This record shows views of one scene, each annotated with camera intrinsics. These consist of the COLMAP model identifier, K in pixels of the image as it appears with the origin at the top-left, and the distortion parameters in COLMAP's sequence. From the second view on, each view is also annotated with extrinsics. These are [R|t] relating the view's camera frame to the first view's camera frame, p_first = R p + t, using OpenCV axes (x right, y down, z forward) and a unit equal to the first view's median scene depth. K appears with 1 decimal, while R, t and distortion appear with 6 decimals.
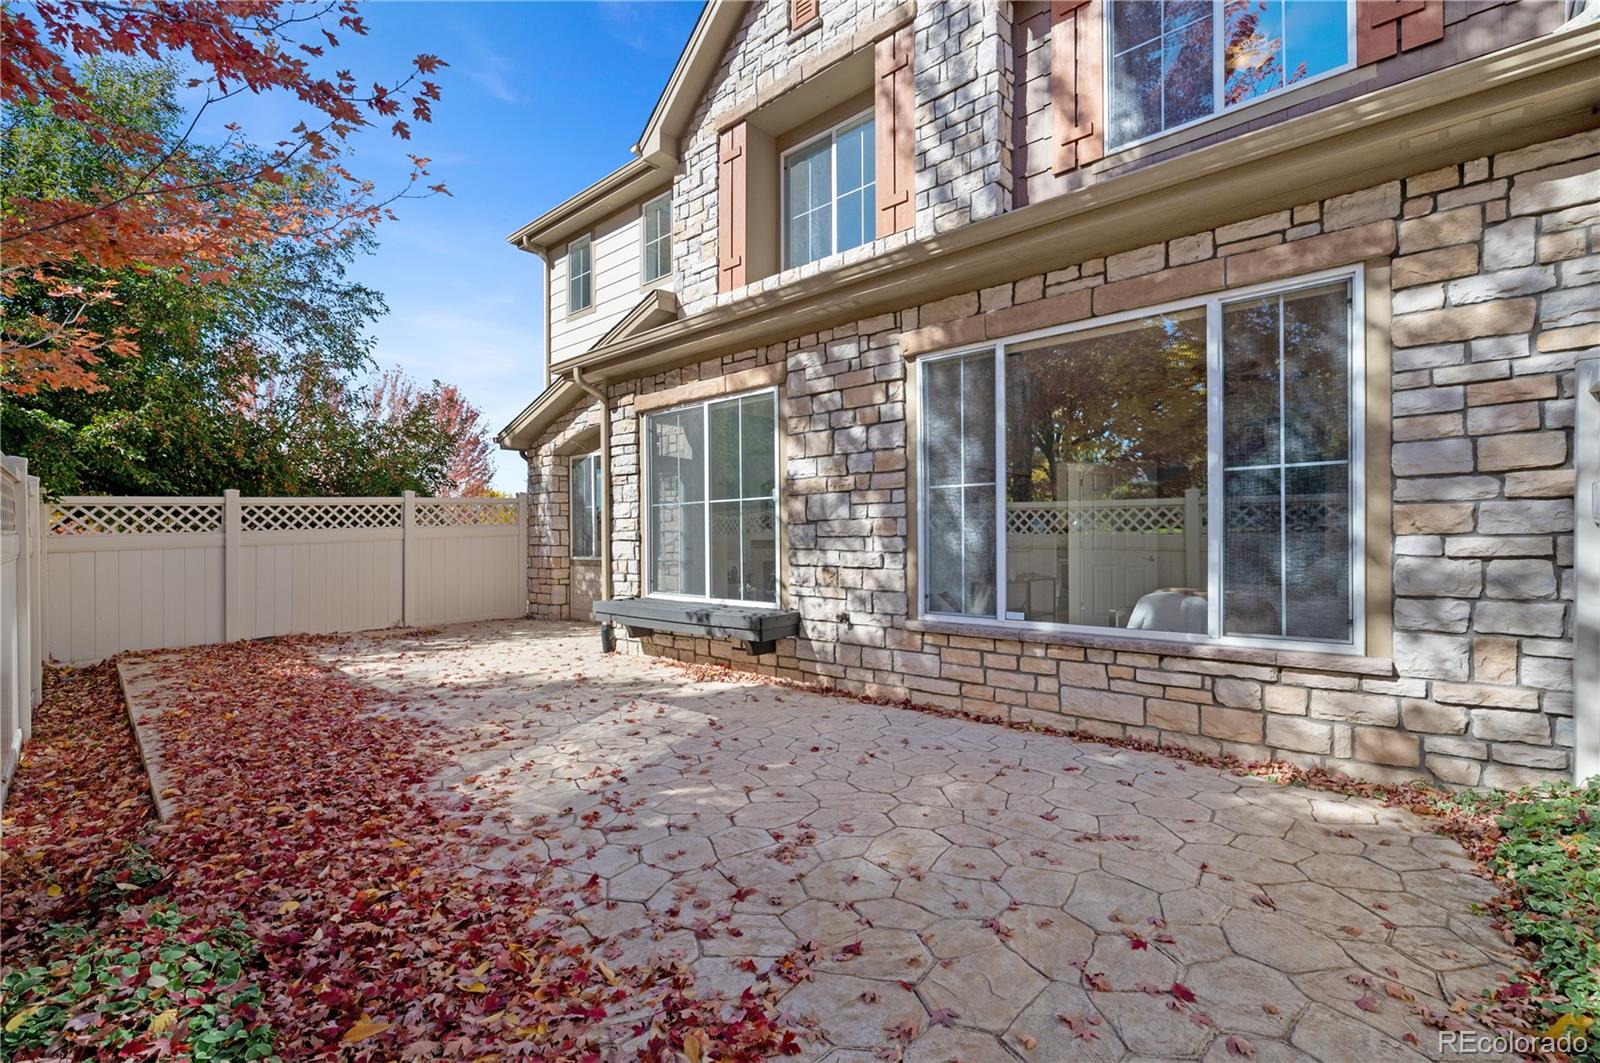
lens RADIAL K [[727.7, 0, 803.5], [0, 727.7, 536.5], [0, 0, 1]] dist [-0.000898, 0.001553]
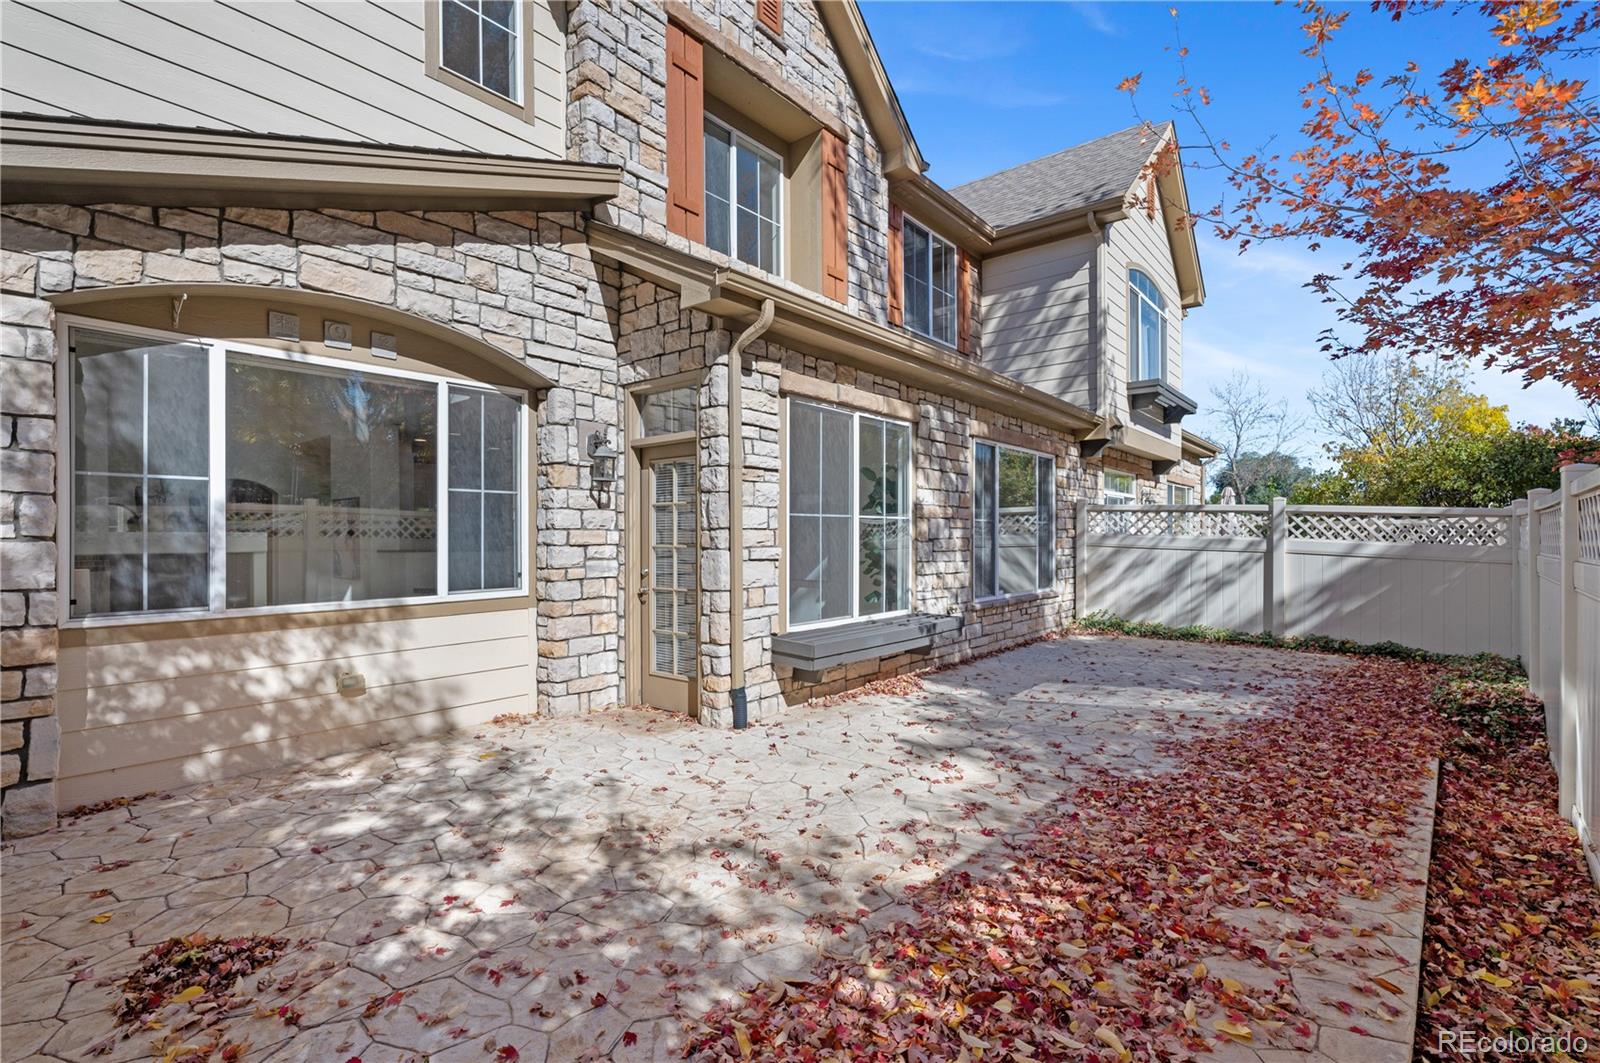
lens RADIAL K [[727.7, 0, 803.2], [0, 727.7, 536.0], [0, 0, 1]] dist [-0.000898, 0.001553]
pose [[-0.050995, 0.008650, 0.998661, -1.175120], [-0.000945, 0.999962, -0.008709, -0.014645], [-0.998698, -0.001388, -0.050984, 1.212181]]
